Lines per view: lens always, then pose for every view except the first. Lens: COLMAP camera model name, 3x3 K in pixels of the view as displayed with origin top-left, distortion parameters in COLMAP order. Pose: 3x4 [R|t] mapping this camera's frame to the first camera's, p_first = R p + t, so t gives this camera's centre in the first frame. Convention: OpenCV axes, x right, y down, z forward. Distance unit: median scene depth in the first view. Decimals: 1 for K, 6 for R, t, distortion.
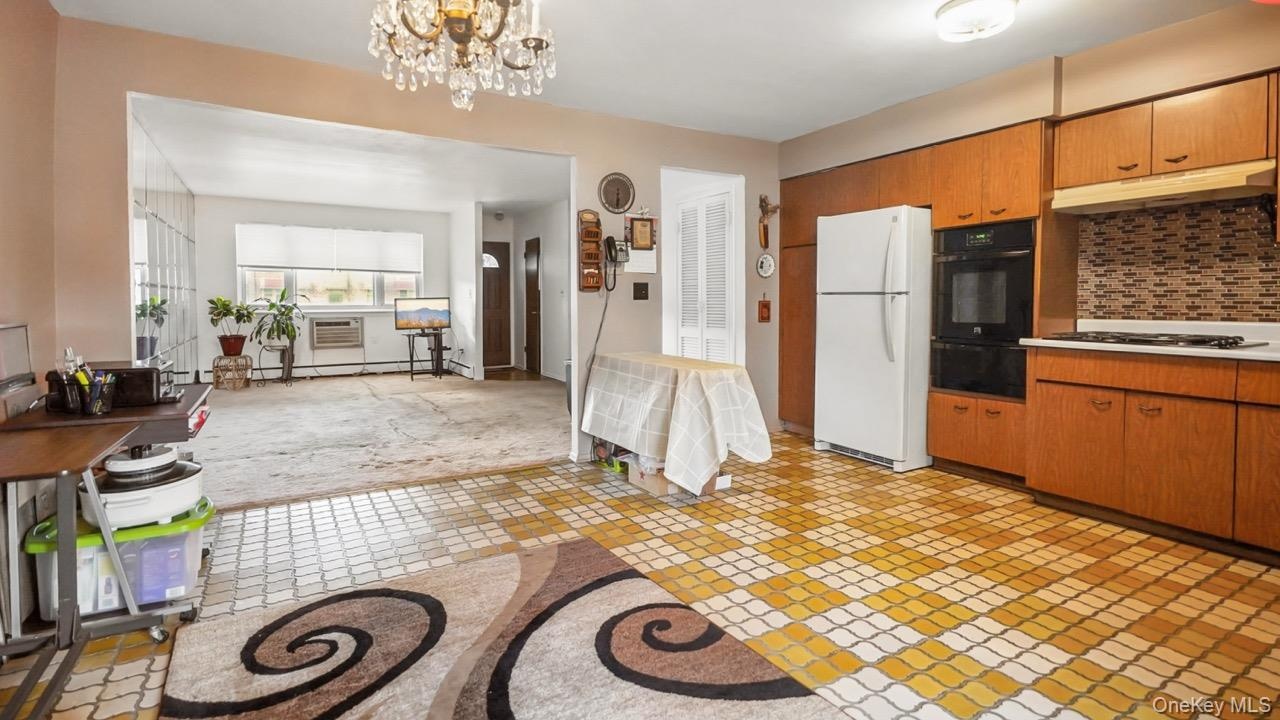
lens RADIAL K [[636.5, 0, 639.6], [0, 636.5, 319.9], [0, 0, 1]] dist [0.032932, 0.000188]
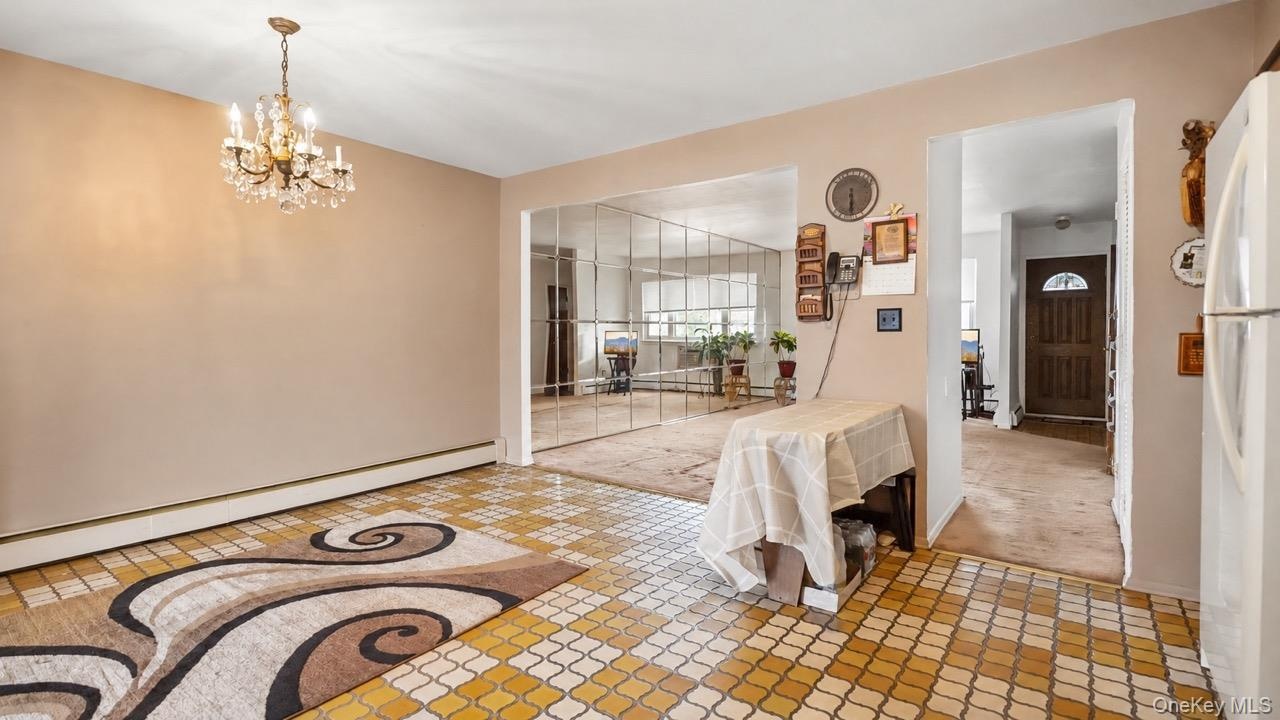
lens RADIAL K [[597.2, 0, 640.6], [0, 597.2, 349.8], [0, 0, 1]] dist [0.001525, 0.000306]
pose [[0.366525, 0.025357, -0.930063, 0.692547], [-0.026763, 0.999502, 0.016703, -0.018343], [0.930023, 0.018769, 0.367021, 0.616994]]
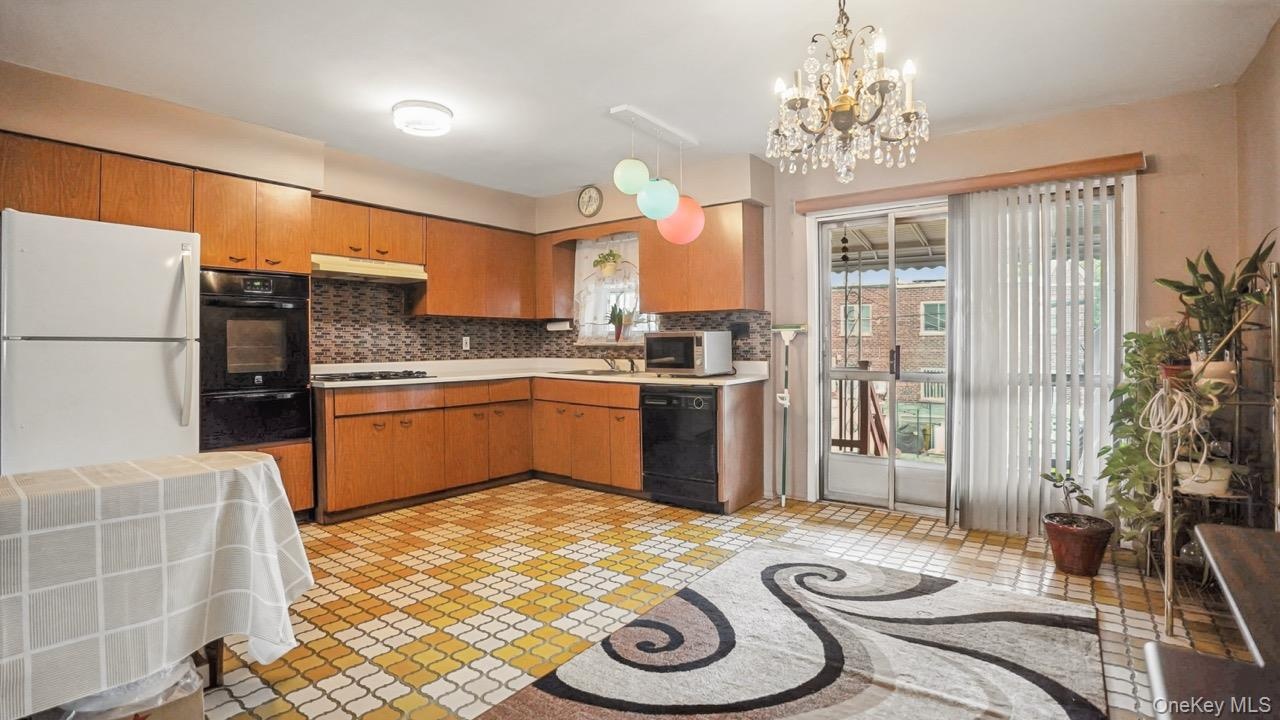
lens RADIAL K [[597.2, 0, 640.6], [0, 597.2, 349.8], [0, 0, 1]] dist [0.001525, 0.000306]
pose [[-0.369610, -0.003663, 0.929180, -0.564496], [0.035177, 0.999220, 0.017932, -0.027067], [-0.928521, 0.039314, -0.369193, 0.852829]]
